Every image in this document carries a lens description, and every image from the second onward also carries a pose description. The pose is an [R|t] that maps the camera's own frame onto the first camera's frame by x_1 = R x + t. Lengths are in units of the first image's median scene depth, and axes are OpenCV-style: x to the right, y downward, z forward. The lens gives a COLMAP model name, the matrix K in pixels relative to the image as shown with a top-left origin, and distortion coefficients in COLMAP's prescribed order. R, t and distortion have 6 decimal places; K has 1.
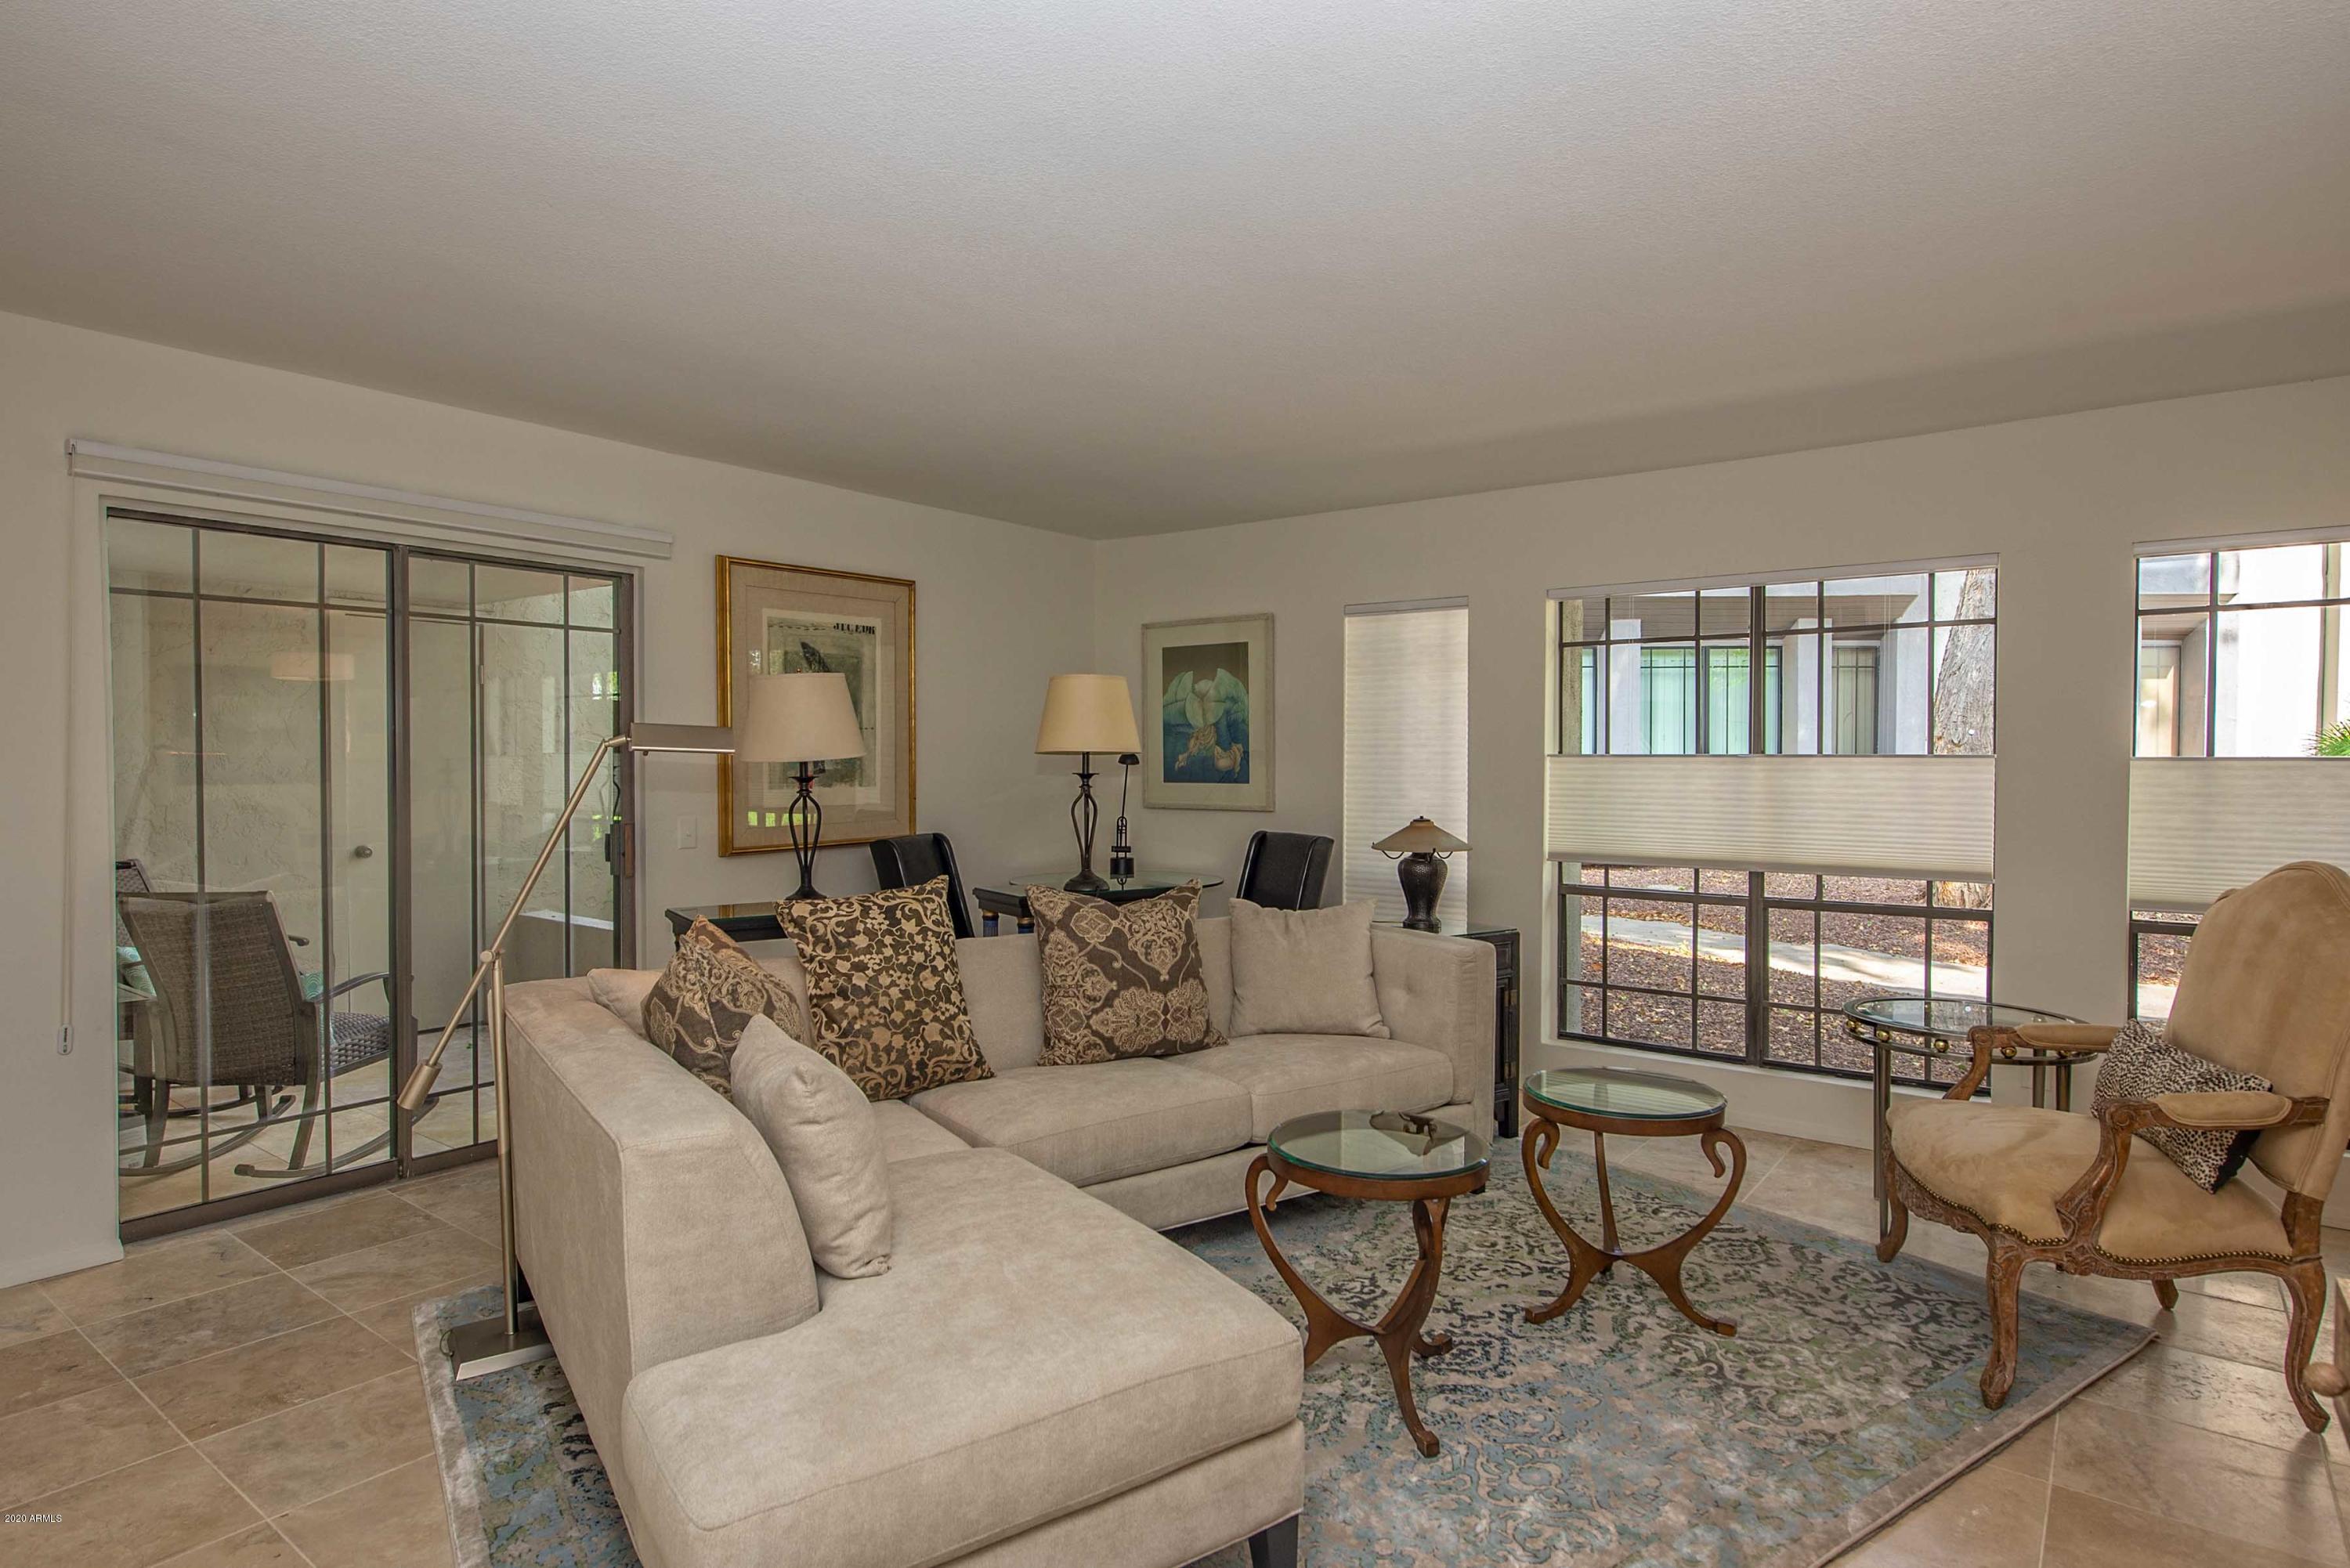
lens RADIAL K [[1266.9, 0, 1175.9], [0, 1266.9, 777.0], [0, 0, 1]] dist [0.002968, -0.000200]
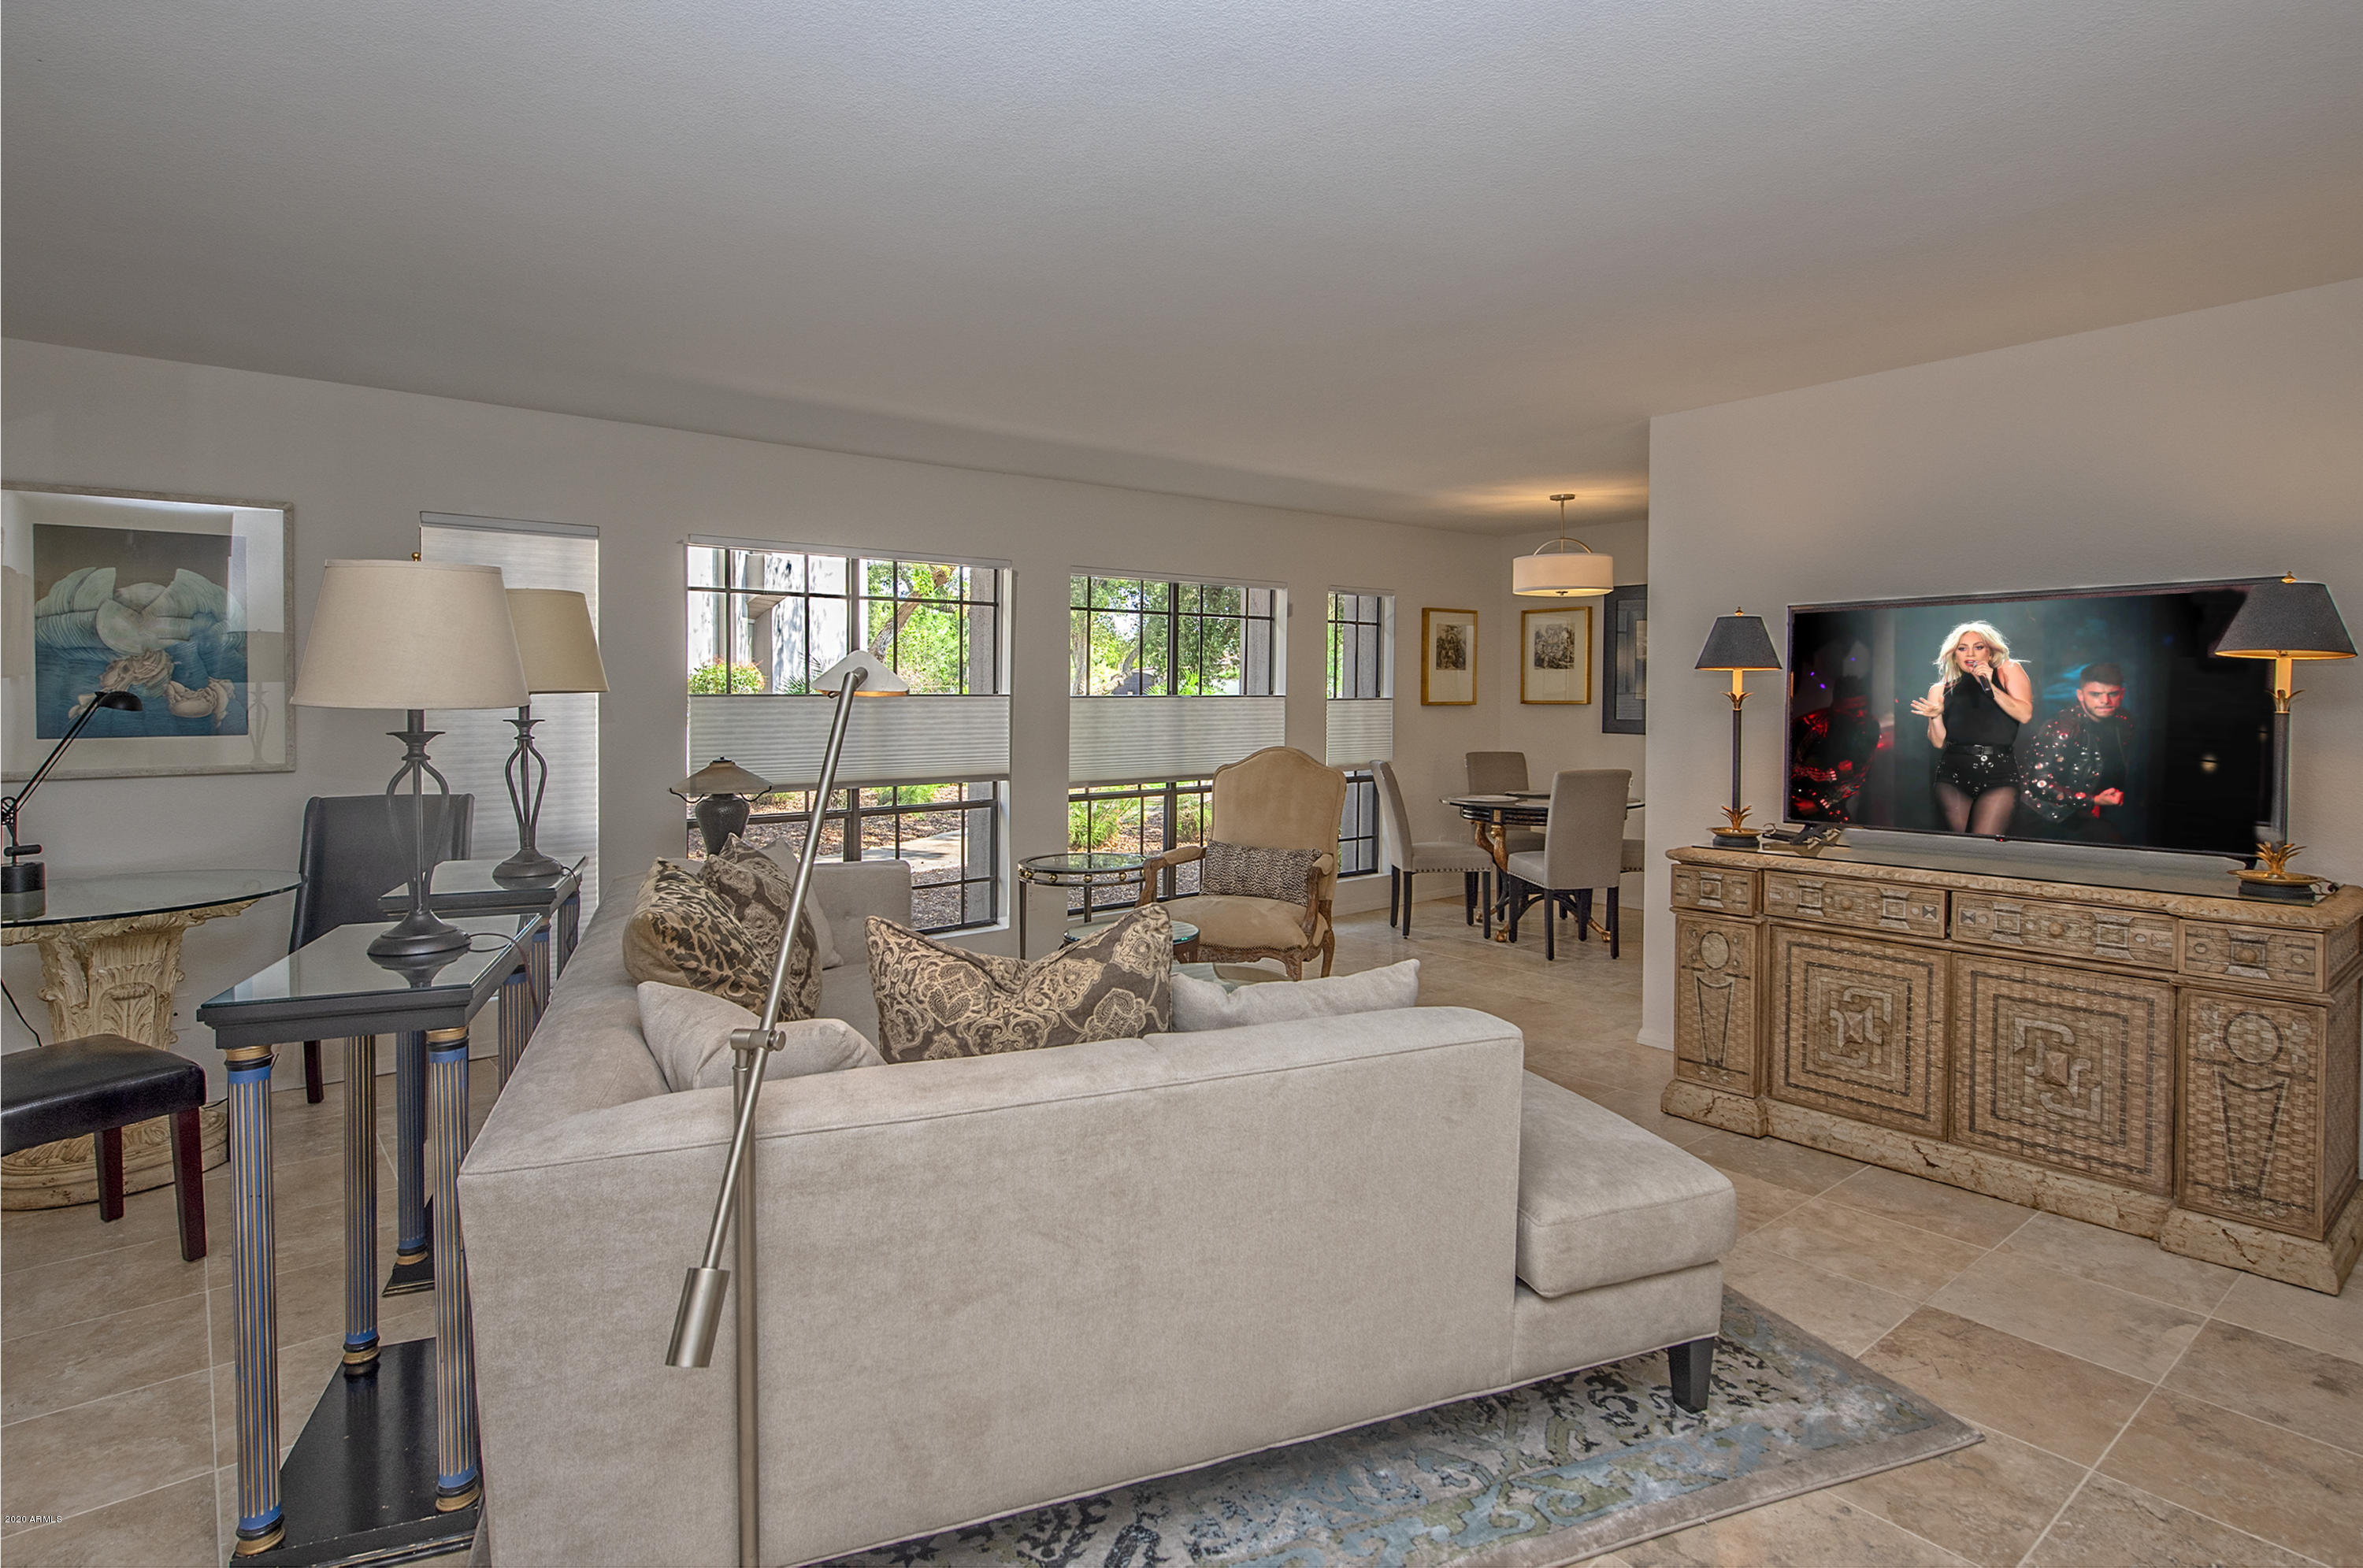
lens RADIAL K [[1207.5, 0, 1146.6], [0, 1207.5, 727.8], [0, 0, 1]] dist [0.001360, 0.000090]
pose [[0.235010, -0.023731, 0.971703, -0.490977], [0.019856, 0.999611, 0.019610, -0.002248], [-0.971790, 0.014686, 0.235389, 0.351263]]
